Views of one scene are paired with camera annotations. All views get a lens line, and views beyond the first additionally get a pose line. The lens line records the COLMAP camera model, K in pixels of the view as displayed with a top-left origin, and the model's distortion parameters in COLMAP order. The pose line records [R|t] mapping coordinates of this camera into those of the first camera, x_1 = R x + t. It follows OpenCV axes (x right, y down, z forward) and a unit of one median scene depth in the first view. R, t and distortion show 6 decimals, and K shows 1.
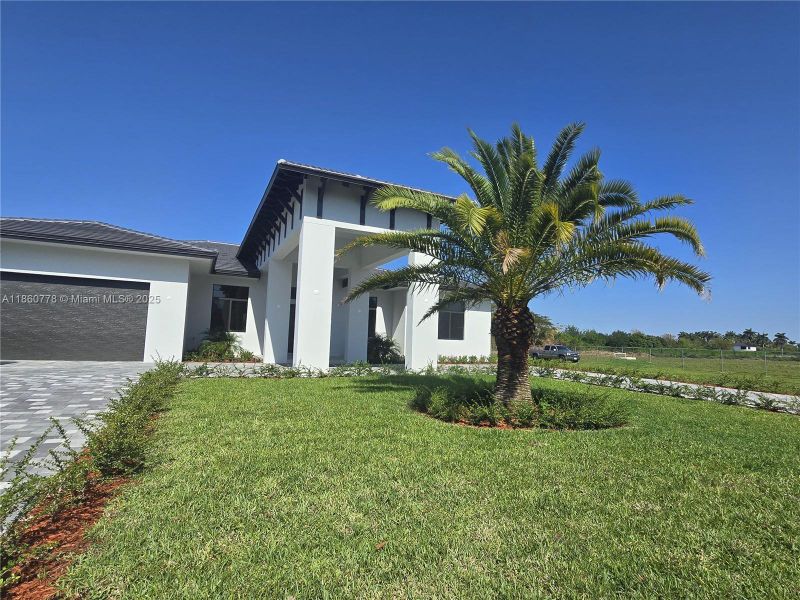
lens RADIAL K [[424.2, 0, 400.0], [0, 424.2, 300.0], [0, 0, 1]] dist [-0.012682, -0.000591]
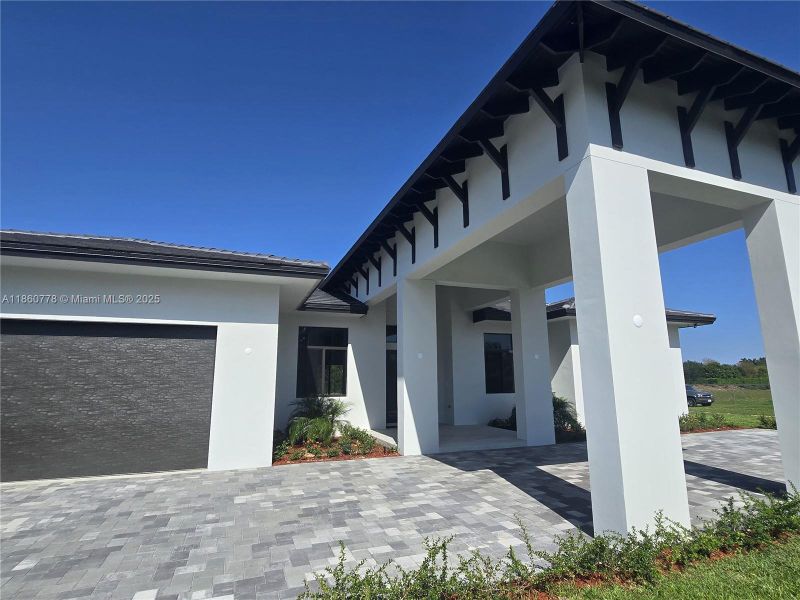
lens RADIAL K [[424.2, 0, 400.0], [0, 424.2, 300.0], [0, 0, 1]] dist [-0.012682, -0.000591]
pose [[0.995827, -0.056306, -0.071821, -0.282053], [0.049256, 0.994121, -0.096419, -0.007718], [0.076828, 0.092479, 0.992746, 0.417467]]
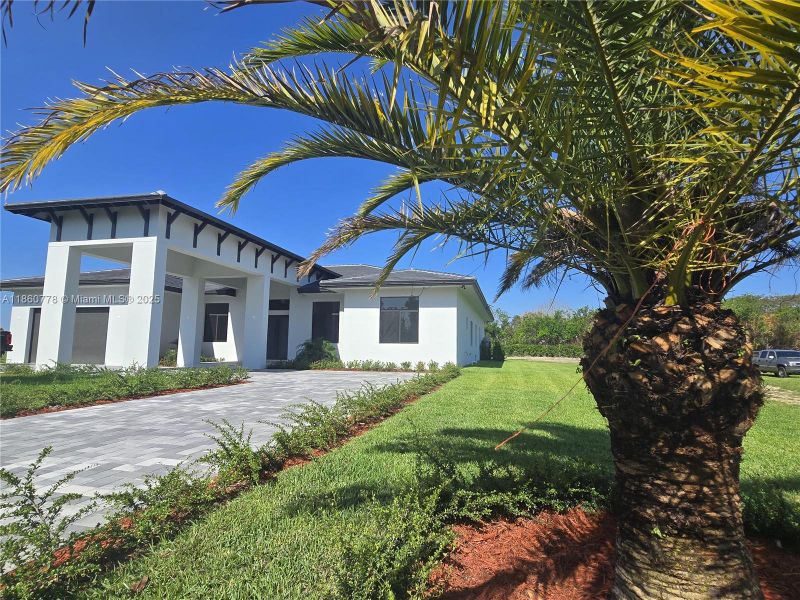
lens RADIAL K [[424.2, 0, 400.0], [0, 424.2, 300.0], [0, 0, 1]] dist [-0.012682, -0.000591]
pose [[0.787523, -0.092150, -0.609357, 0.904252], [0.076106, 0.995731, -0.052221, 0.072415], [0.611568, -0.005251, 0.791174, 0.479133]]
